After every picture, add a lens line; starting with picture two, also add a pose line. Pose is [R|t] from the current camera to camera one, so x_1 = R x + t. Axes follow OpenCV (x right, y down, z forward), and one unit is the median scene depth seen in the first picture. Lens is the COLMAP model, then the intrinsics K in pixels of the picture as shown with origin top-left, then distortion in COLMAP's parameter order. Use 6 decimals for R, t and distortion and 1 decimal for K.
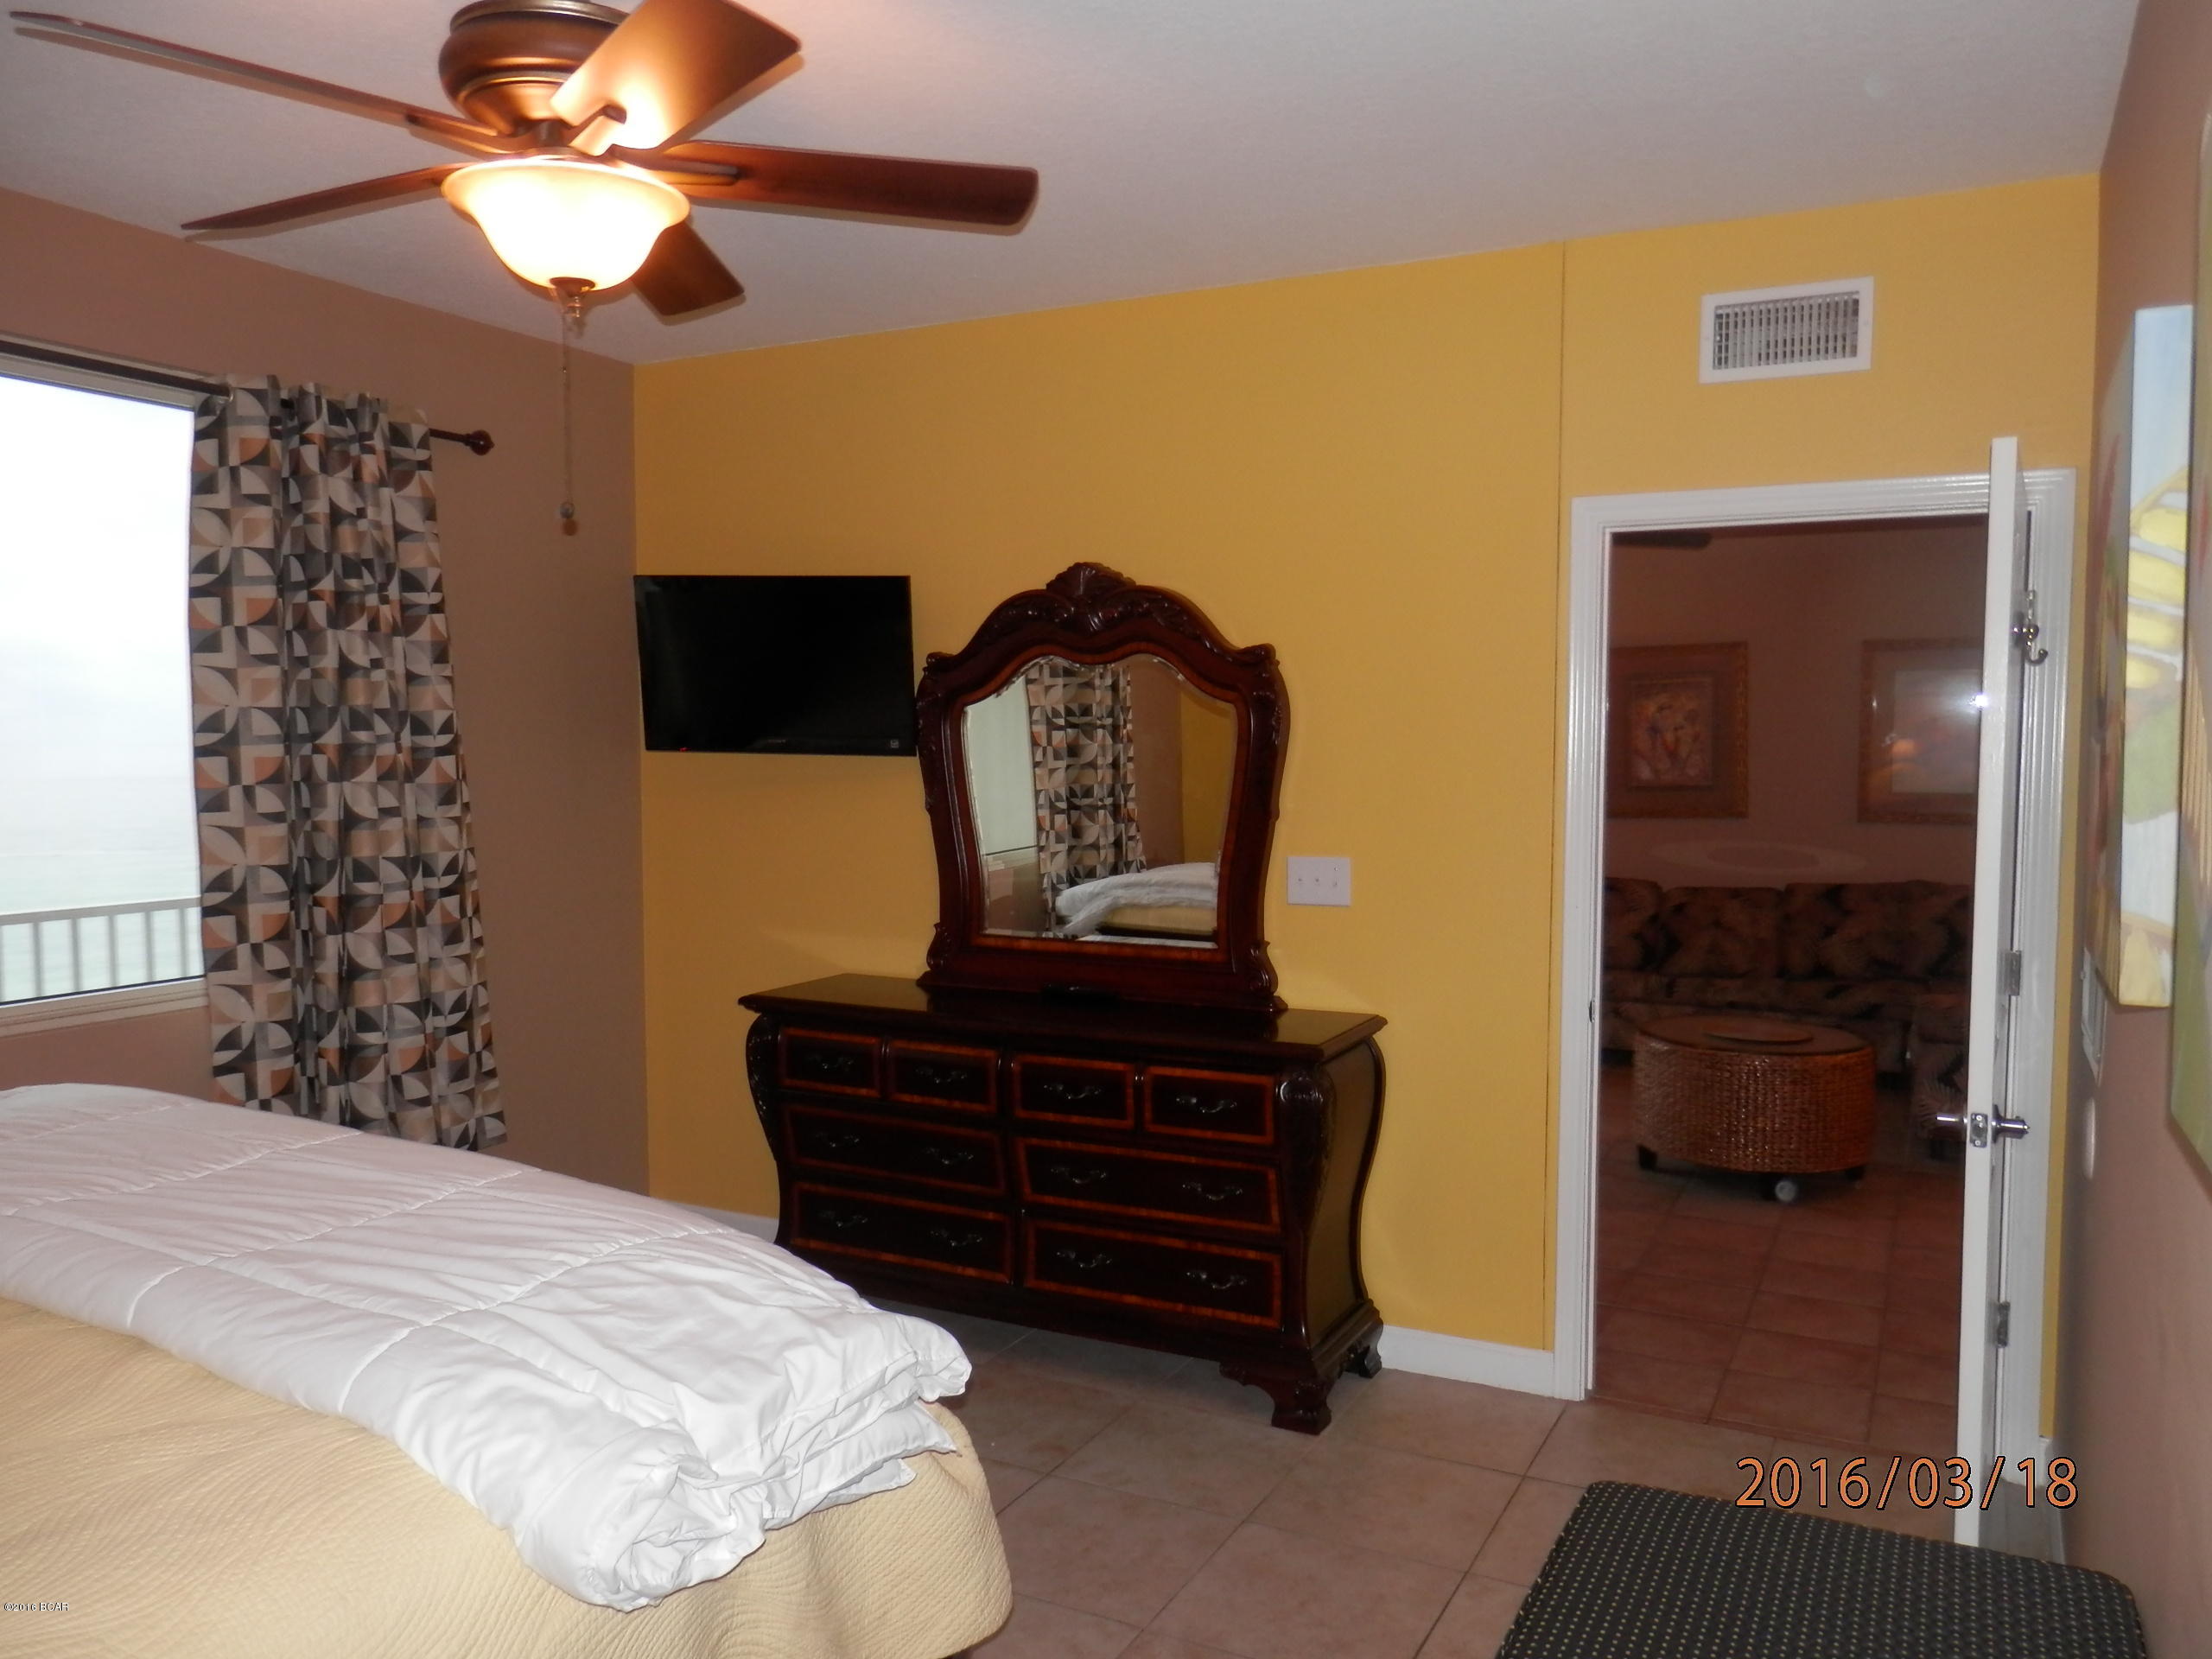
lens RADIAL K [[1617.3, 0, 1109.8], [0, 1617.3, 838.7], [0, 0, 1]] dist [0.005528, 0.002711]
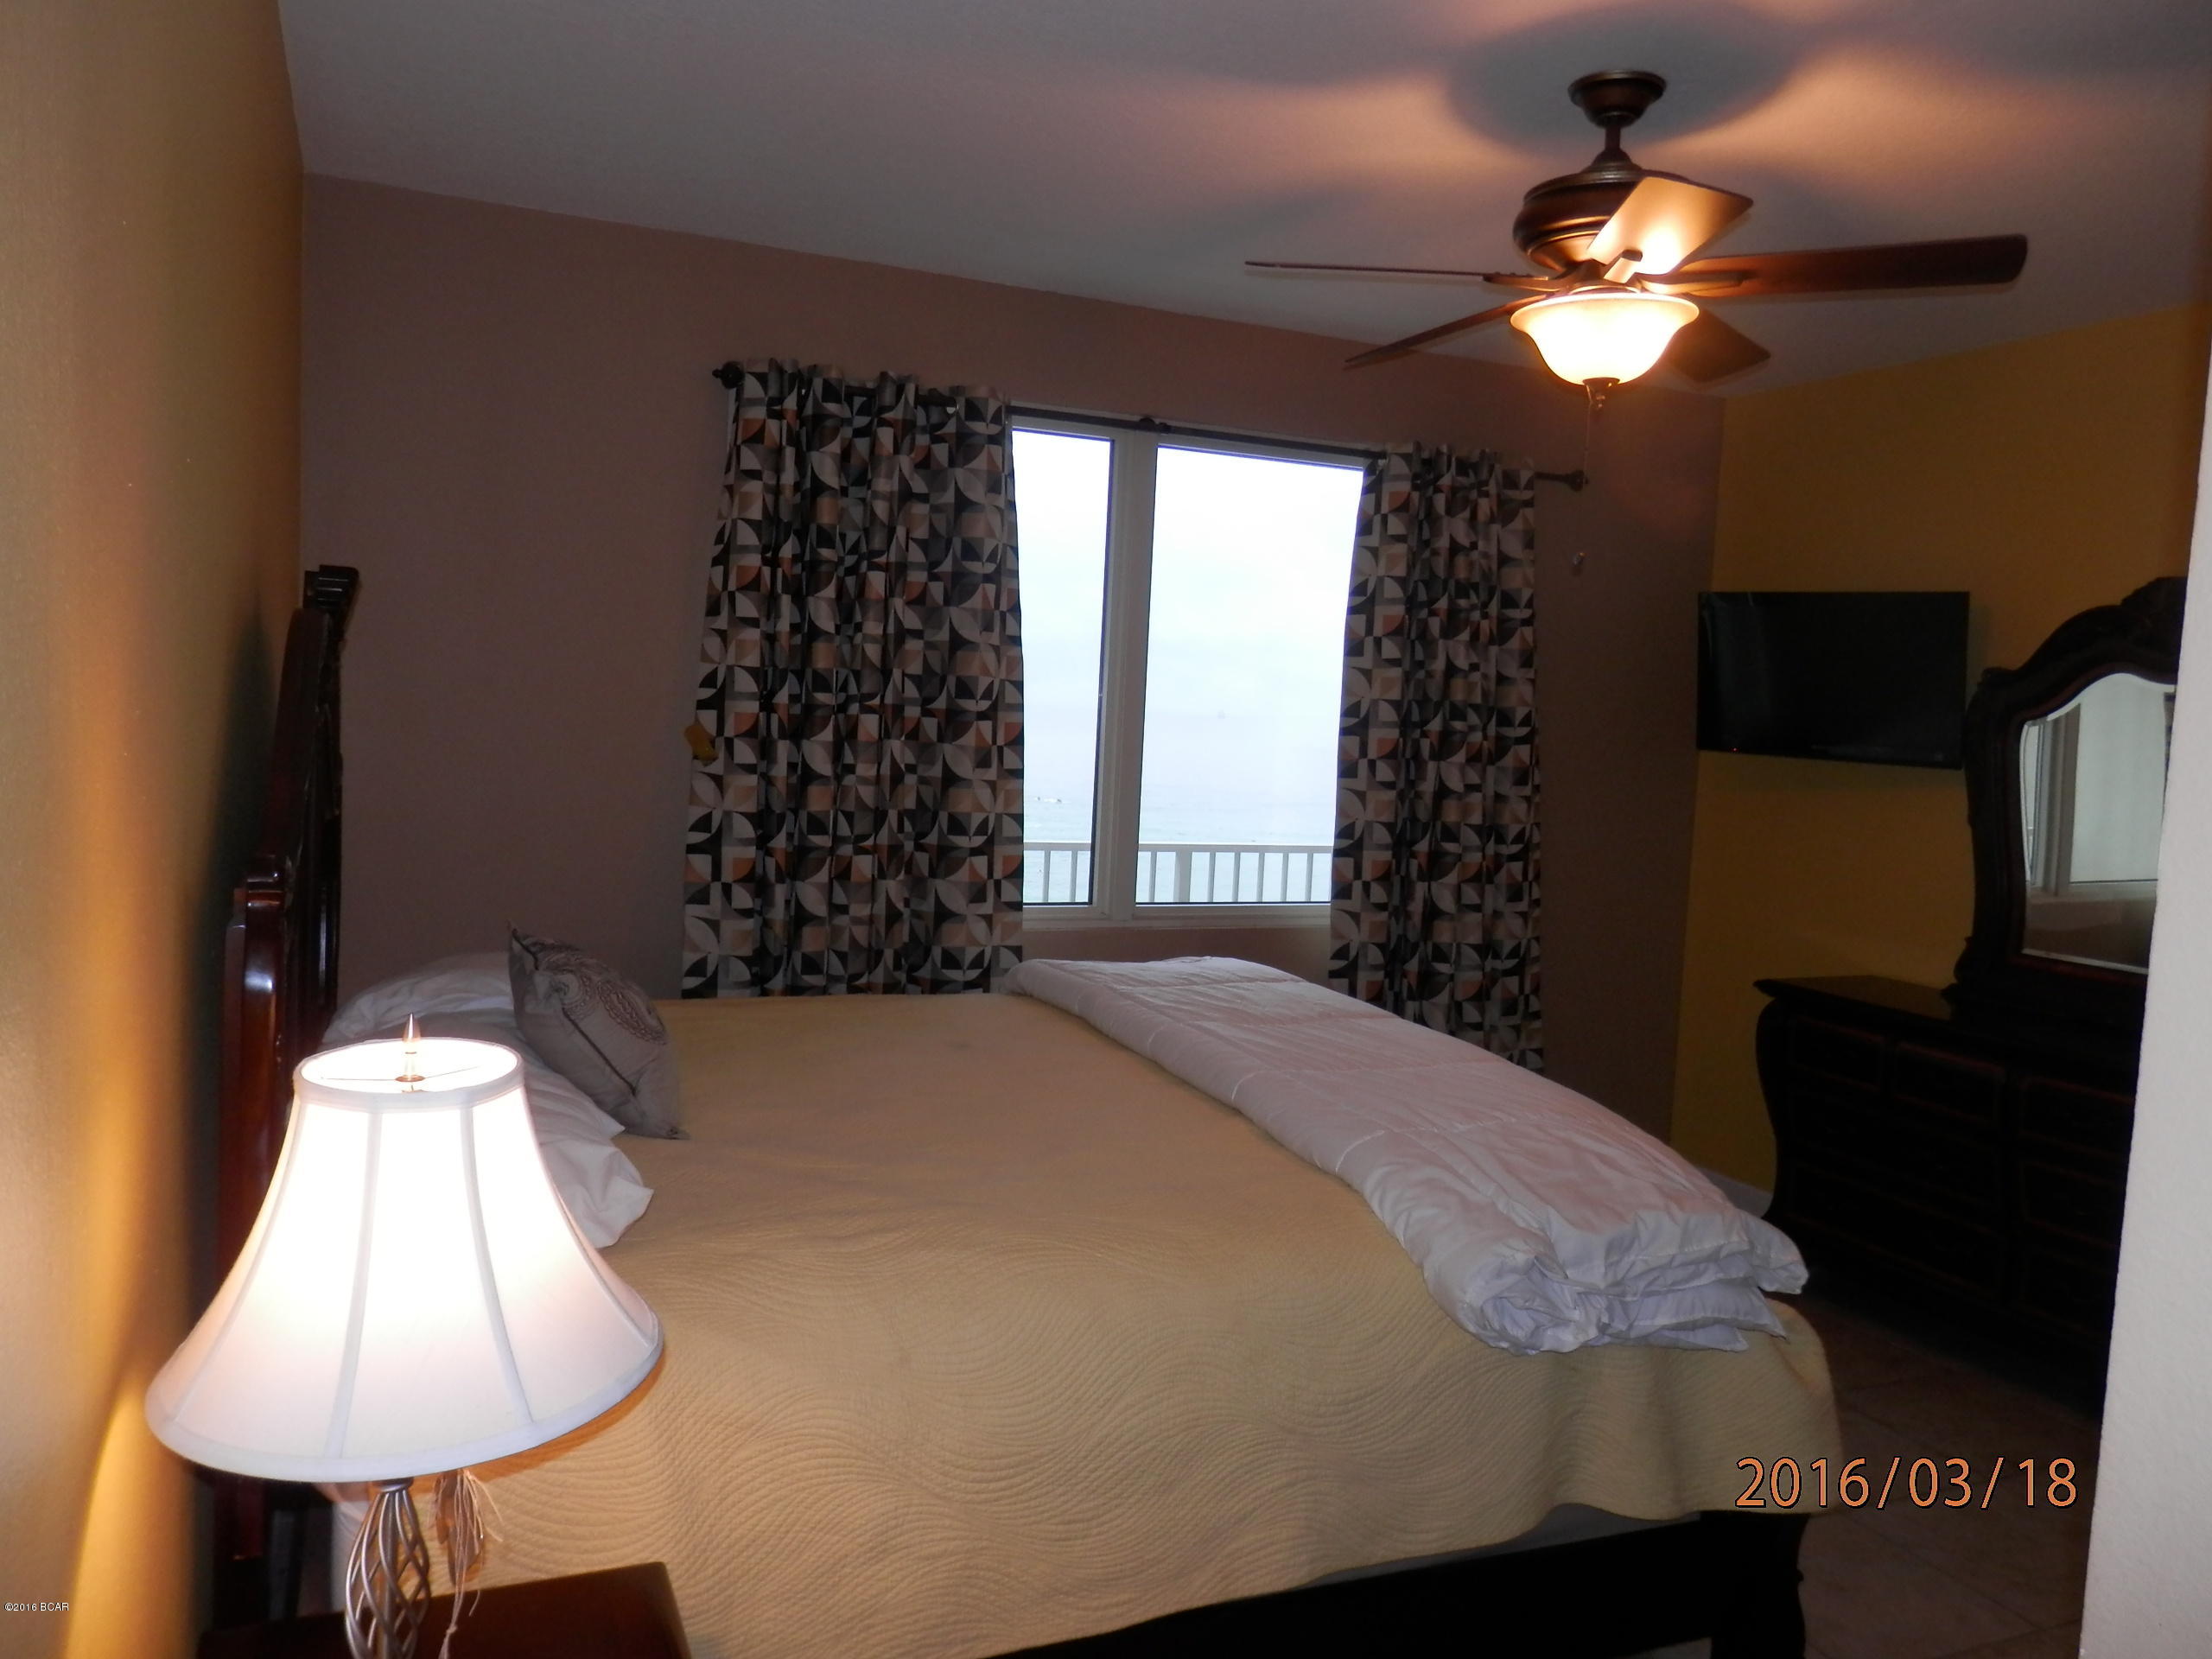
lens RADIAL K [[1617.3, 0, 1109.8], [0, 1617.3, 838.7], [0, 0, 1]] dist [0.005528, 0.002711]
pose [[0.775399, 0.089663, -0.625074, 0.116578], [-0.087435, 0.995578, 0.034347, 0.004126], [0.625390, 0.028020, 0.779809, -0.134634]]
